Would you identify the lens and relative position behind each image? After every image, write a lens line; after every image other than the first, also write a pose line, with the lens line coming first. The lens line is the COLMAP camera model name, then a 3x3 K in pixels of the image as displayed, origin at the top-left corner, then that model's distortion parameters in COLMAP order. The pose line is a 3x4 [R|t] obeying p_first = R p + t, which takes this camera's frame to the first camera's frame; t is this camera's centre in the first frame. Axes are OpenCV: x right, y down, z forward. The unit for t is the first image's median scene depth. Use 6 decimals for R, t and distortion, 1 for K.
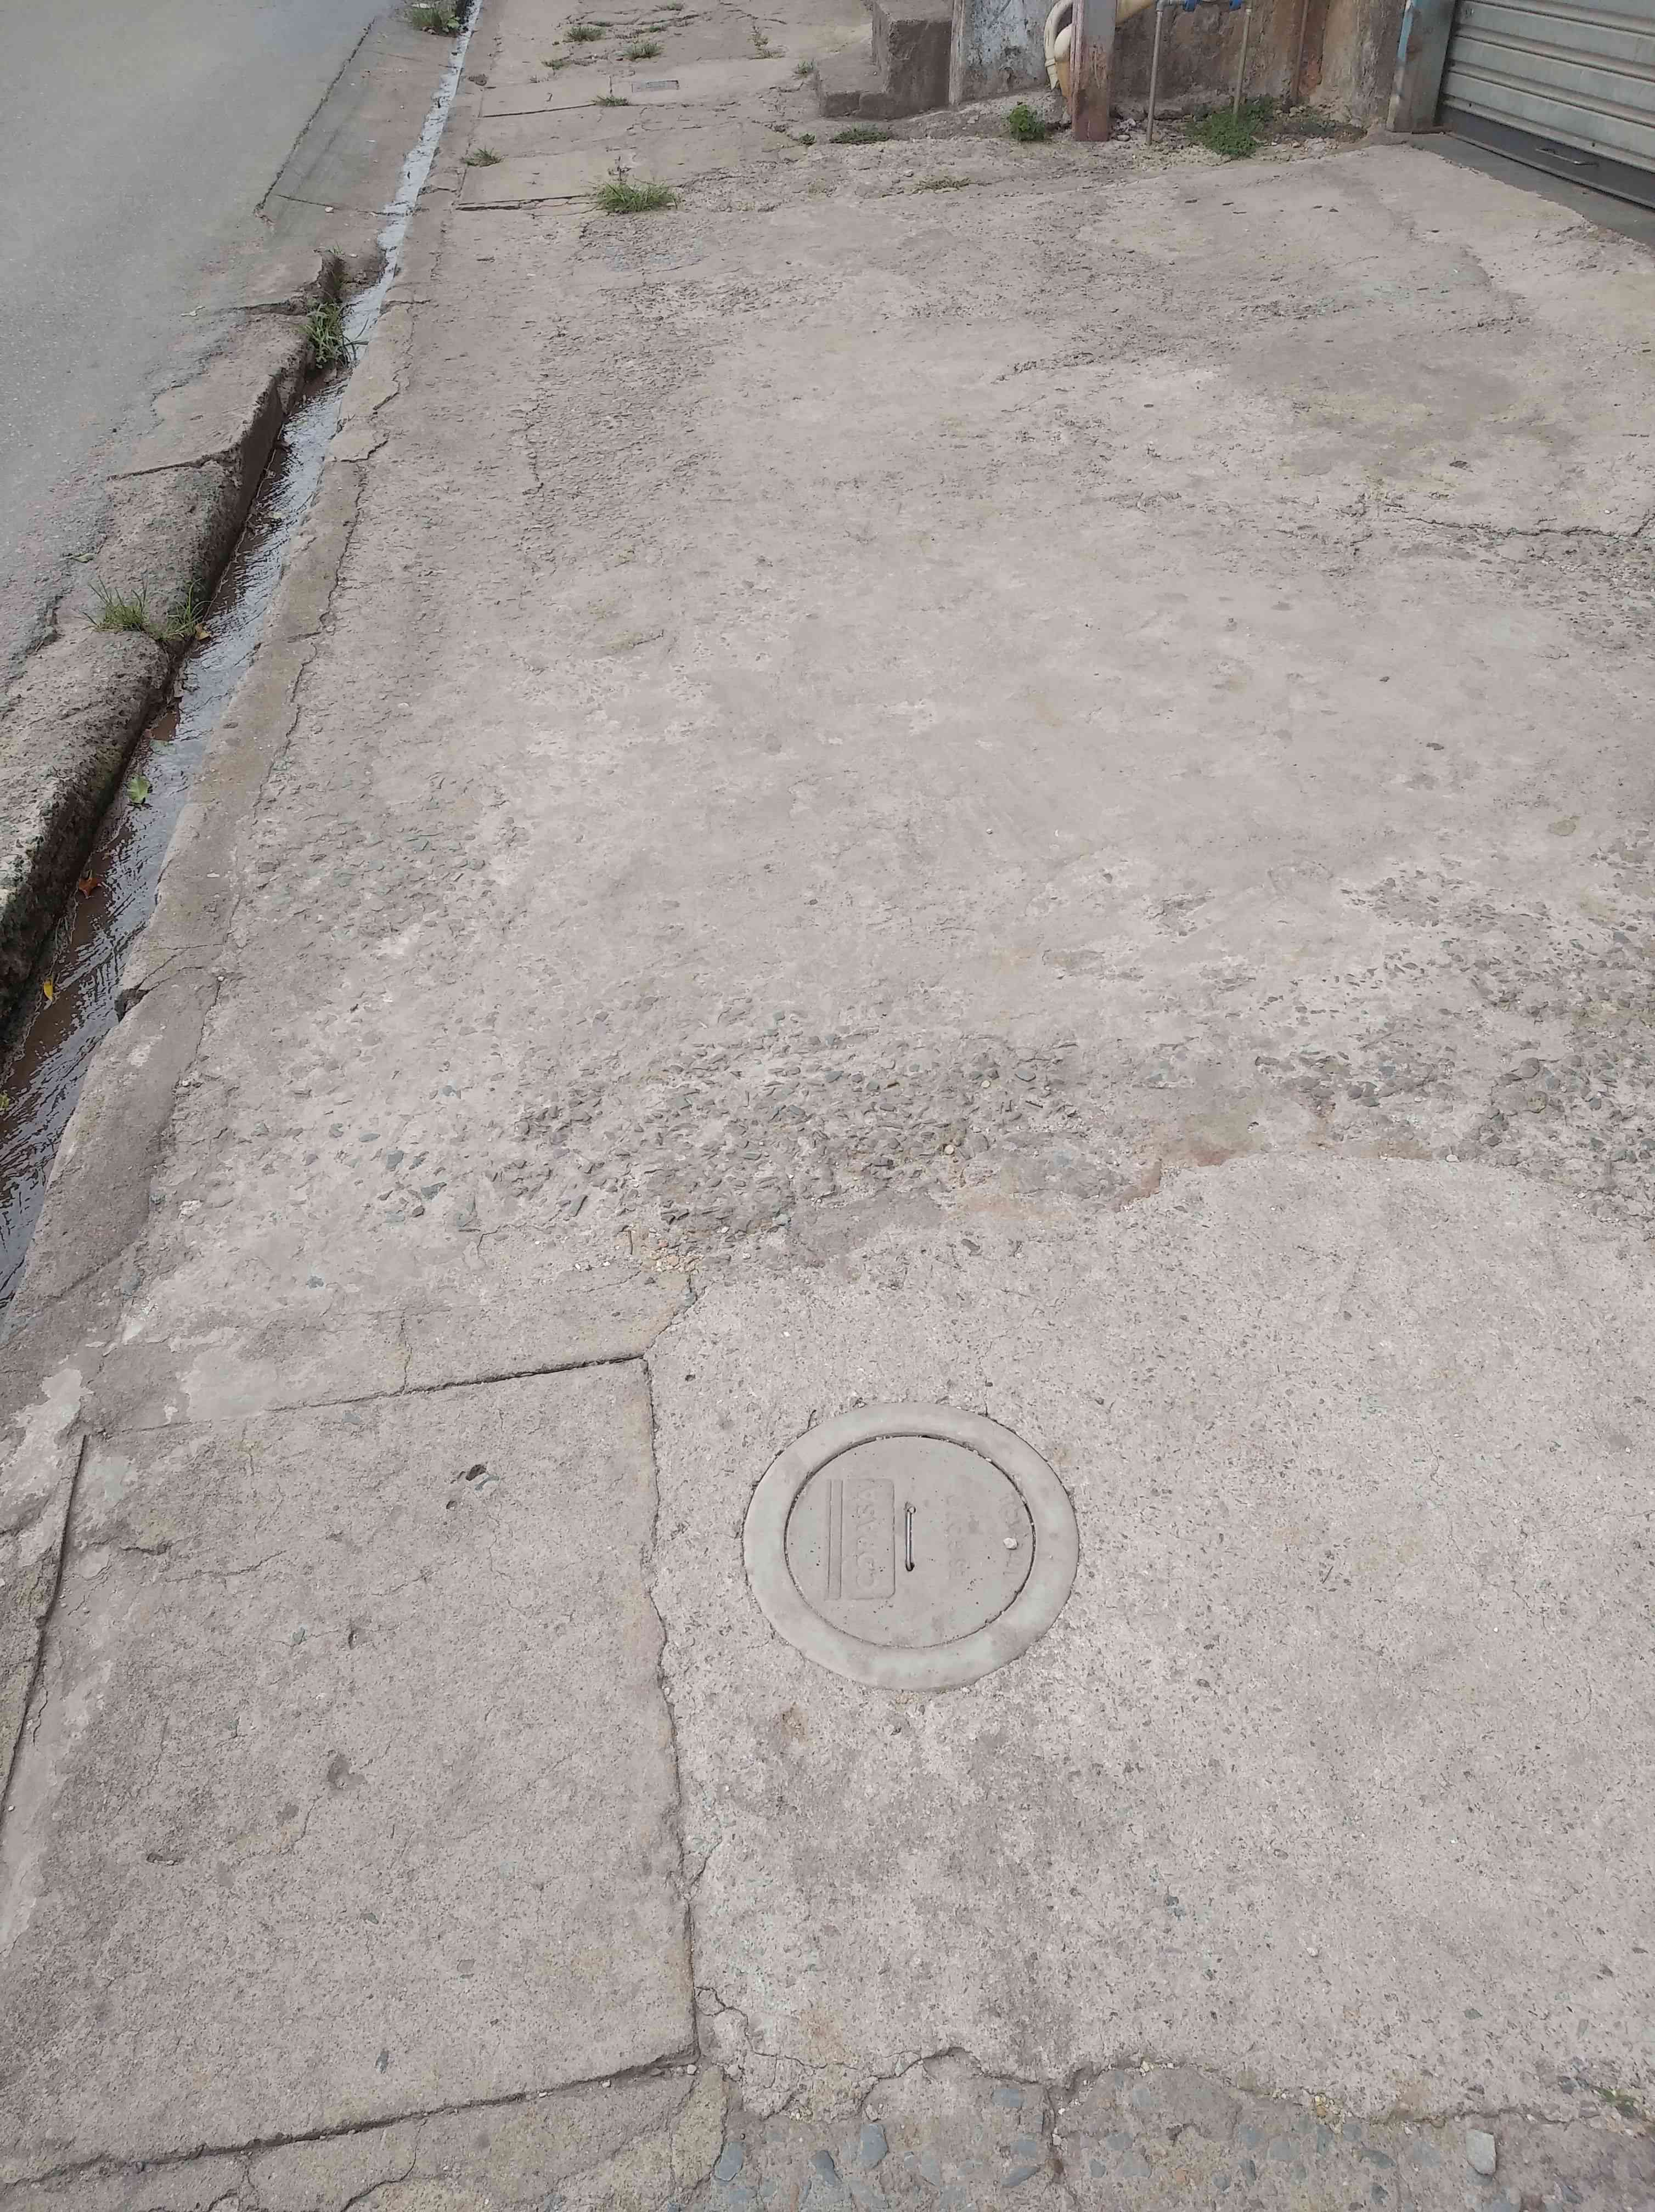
lens RADIAL K [[1728.5, 0, 827.5], [0, 1728.5, 1106.0], [0, 0, 1]] dist [0.075950, -0.129407]
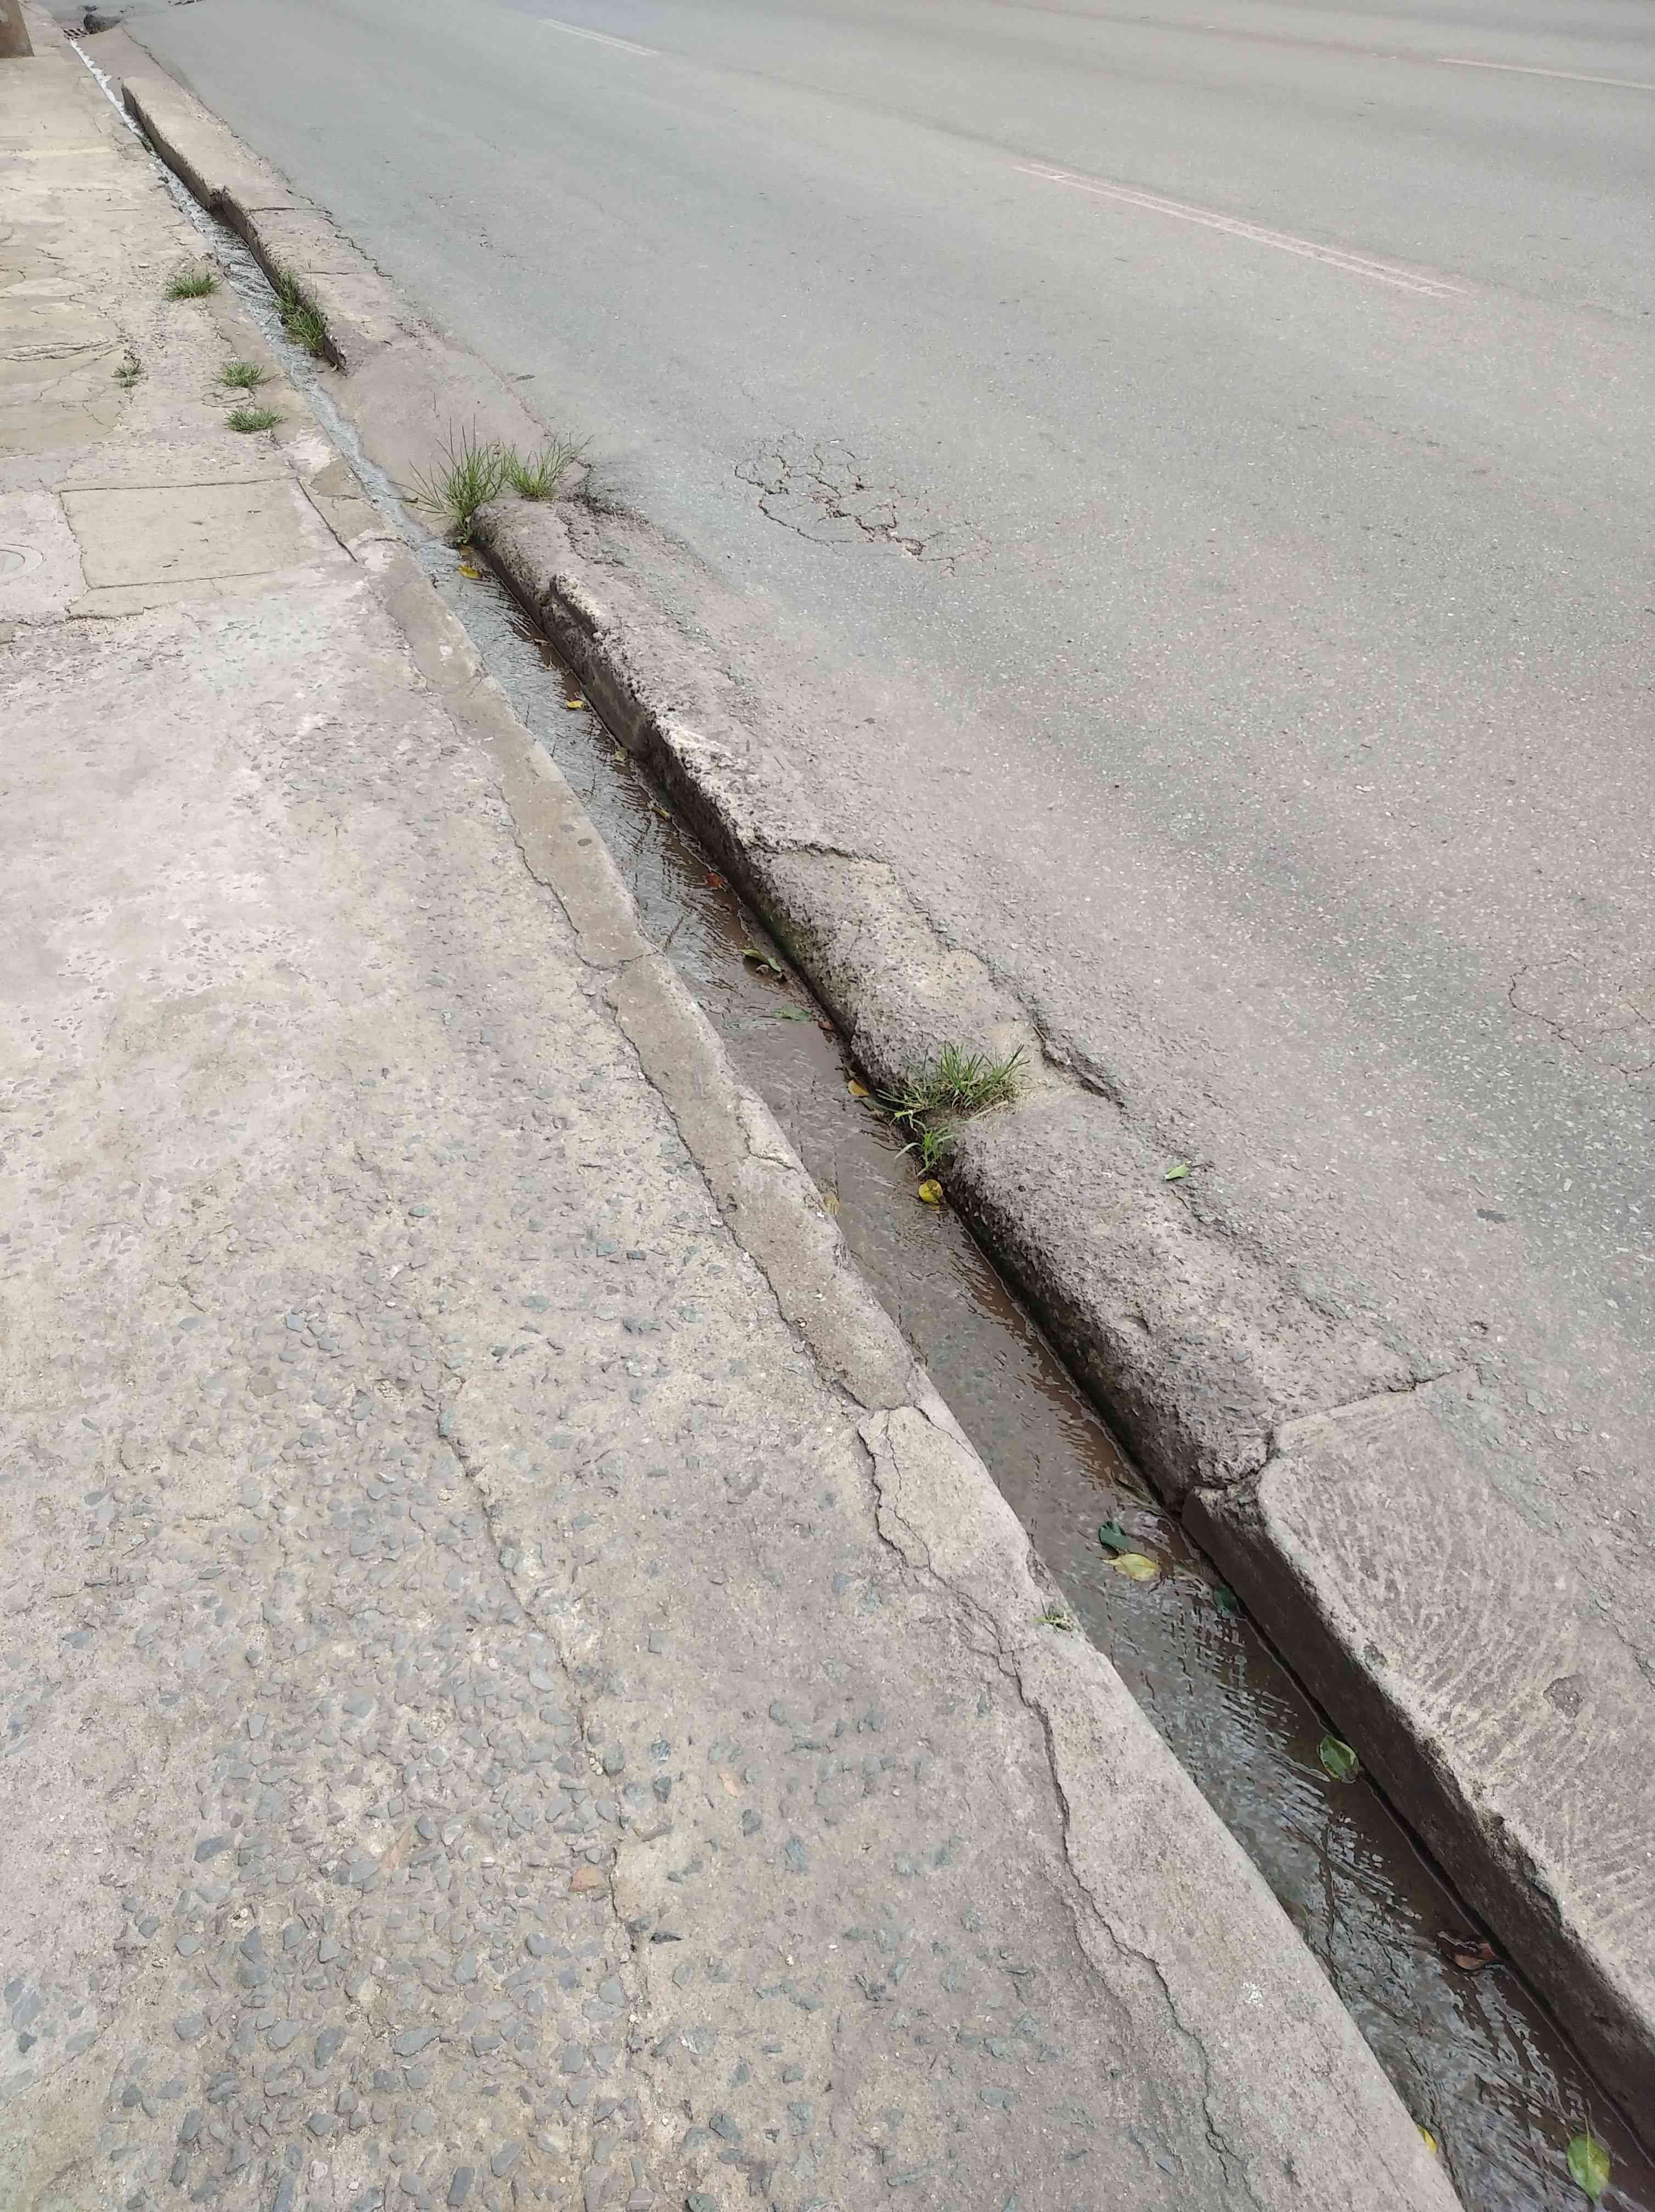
lens RADIAL K [[1728.6, 0, 827.5], [0, 1728.6, 1106.0], [0, 0, 1]] dist [0.084184, -0.141159]
pose [[-0.958607, 0.203457, -0.199194, -0.280233], [-0.143441, 0.259250, 0.955099, -1.254242], [0.245962, 0.944137, -0.219335, 1.551619]]
